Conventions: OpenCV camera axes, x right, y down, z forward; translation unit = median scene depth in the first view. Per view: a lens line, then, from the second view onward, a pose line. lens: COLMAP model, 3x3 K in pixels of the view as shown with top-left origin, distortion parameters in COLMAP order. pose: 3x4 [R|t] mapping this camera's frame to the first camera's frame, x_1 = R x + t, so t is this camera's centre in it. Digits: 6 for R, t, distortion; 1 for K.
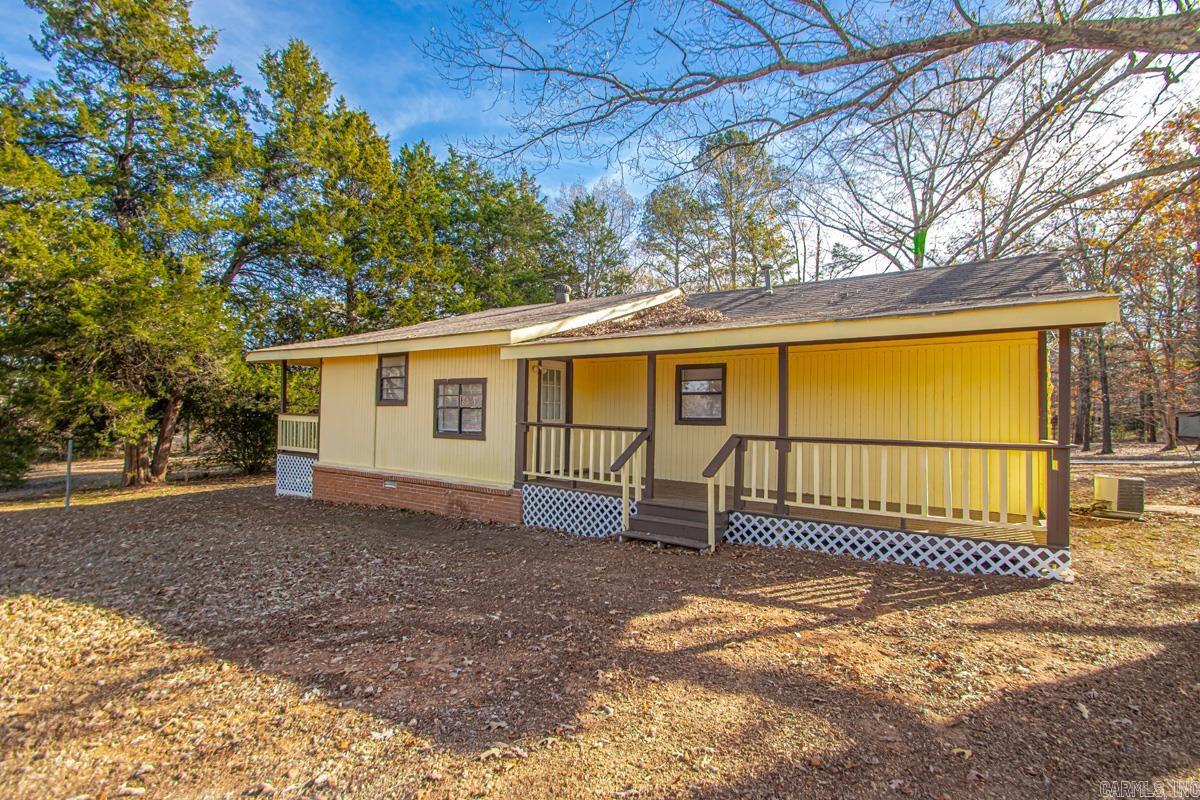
lens RADIAL K [[558.8, 0, 621.7], [0, 558.8, 407.5], [0, 0, 1]] dist [0.021591, -0.017428]
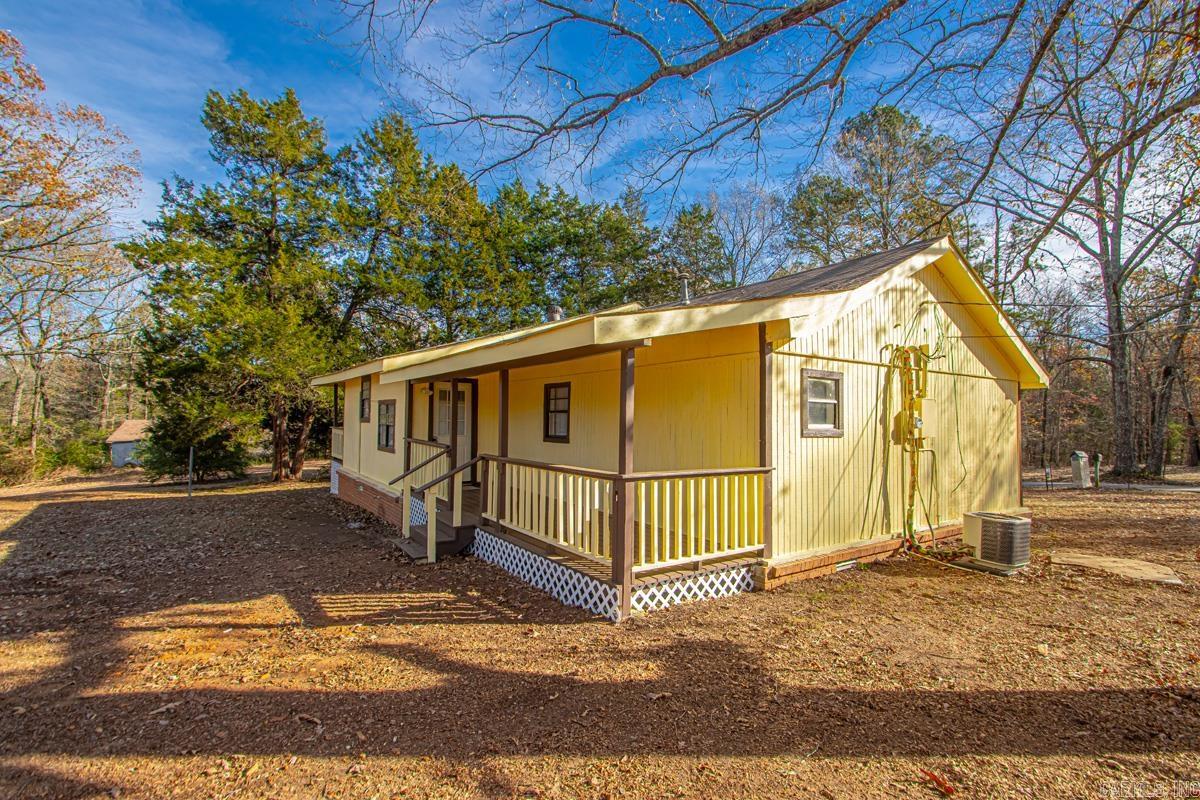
lens RADIAL K [[571.6, 0, 627.1], [0, 571.6, 402.9], [0, 0, 1]] dist [0.029226, -0.020435]
pose [[0.935126, -0.012302, -0.354102, 0.607107], [0.005119, 0.999762, -0.021215, -0.016767], [0.354279, 0.018026, 0.934966, 0.061704]]
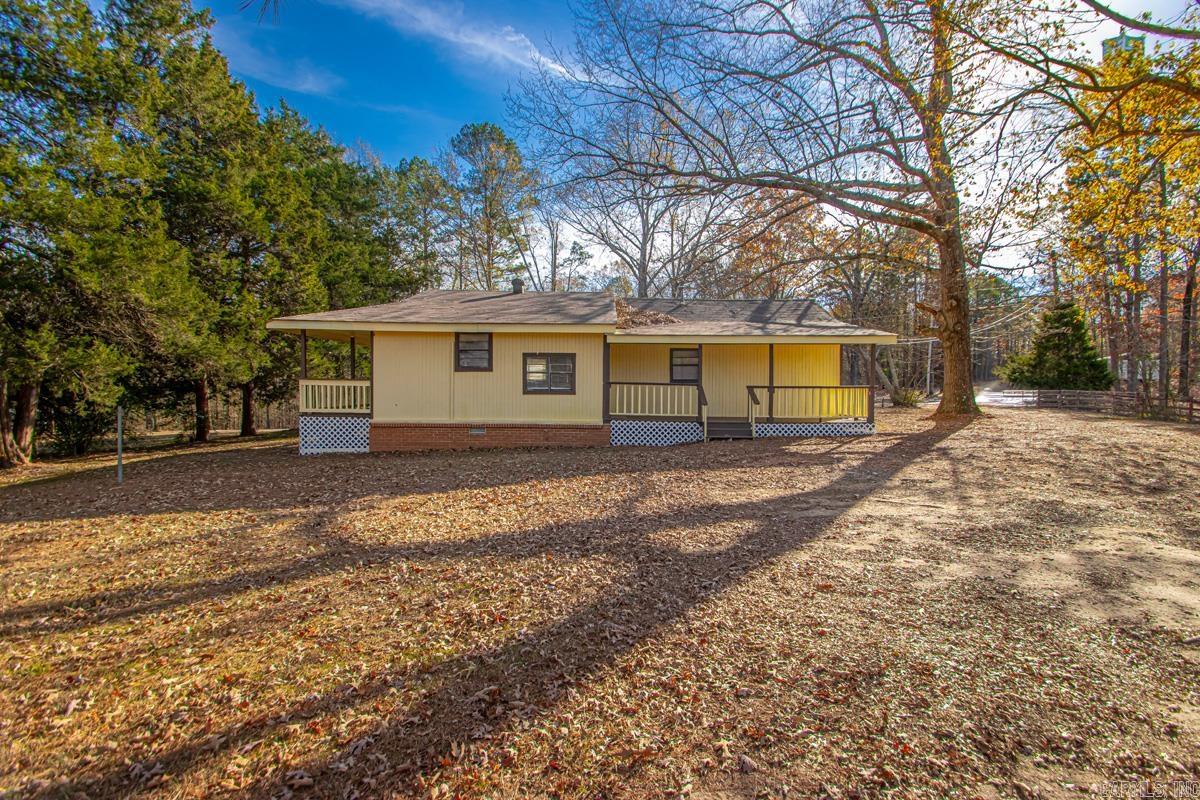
lens RADIAL K [[558.8, 0, 621.7], [0, 558.8, 407.5], [0, 0, 1]] dist [0.021591, -0.017428]
pose [[0.821878, -0.031088, 0.568814, -0.983919], [0.001403, 0.998617, 0.052552, 0.013743], [-0.569662, -0.042394, 0.820785, -0.314632]]
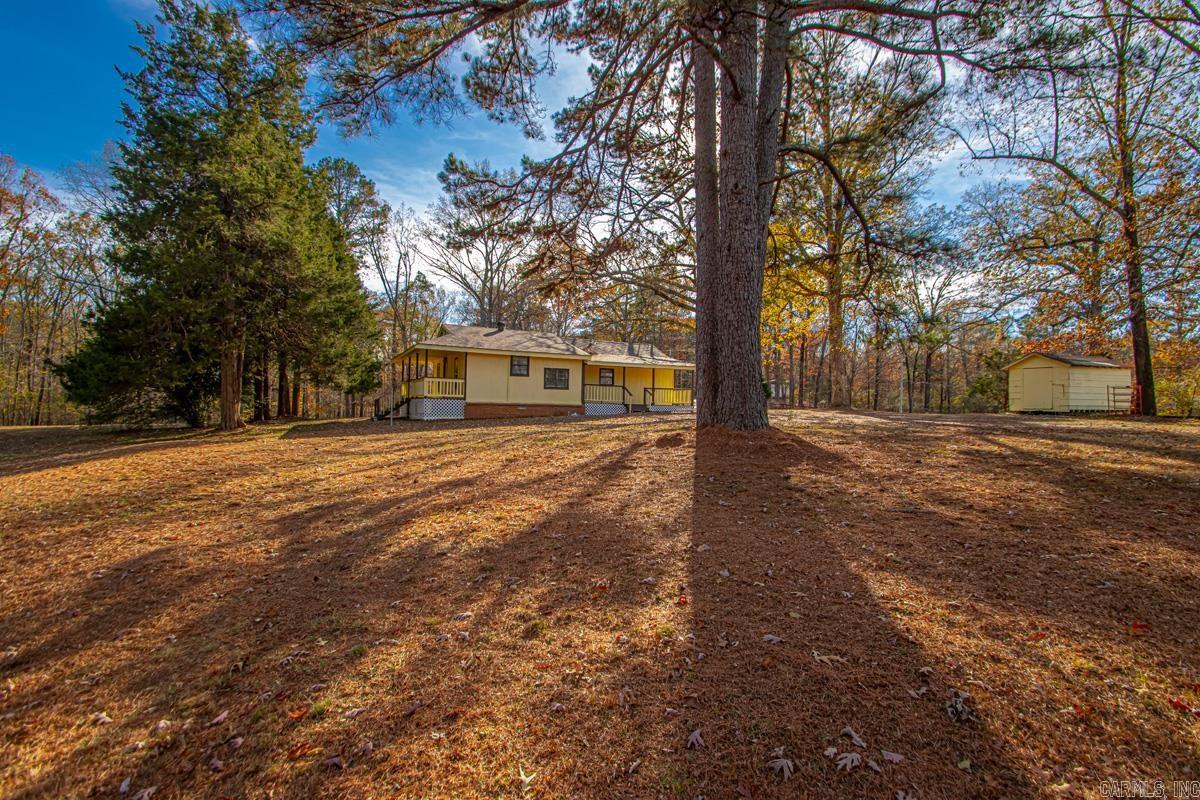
lens RADIAL K [[558.8, 0, 621.7], [0, 558.8, 407.5], [0, 0, 1]] dist [0.021591, -0.017428]
pose [[0.472851, -0.010444, 0.881080, -2.701068], [-0.018200, 0.999601, 0.021617, 0.082551], [-0.880954, -0.026258, 0.472472, -0.661729]]
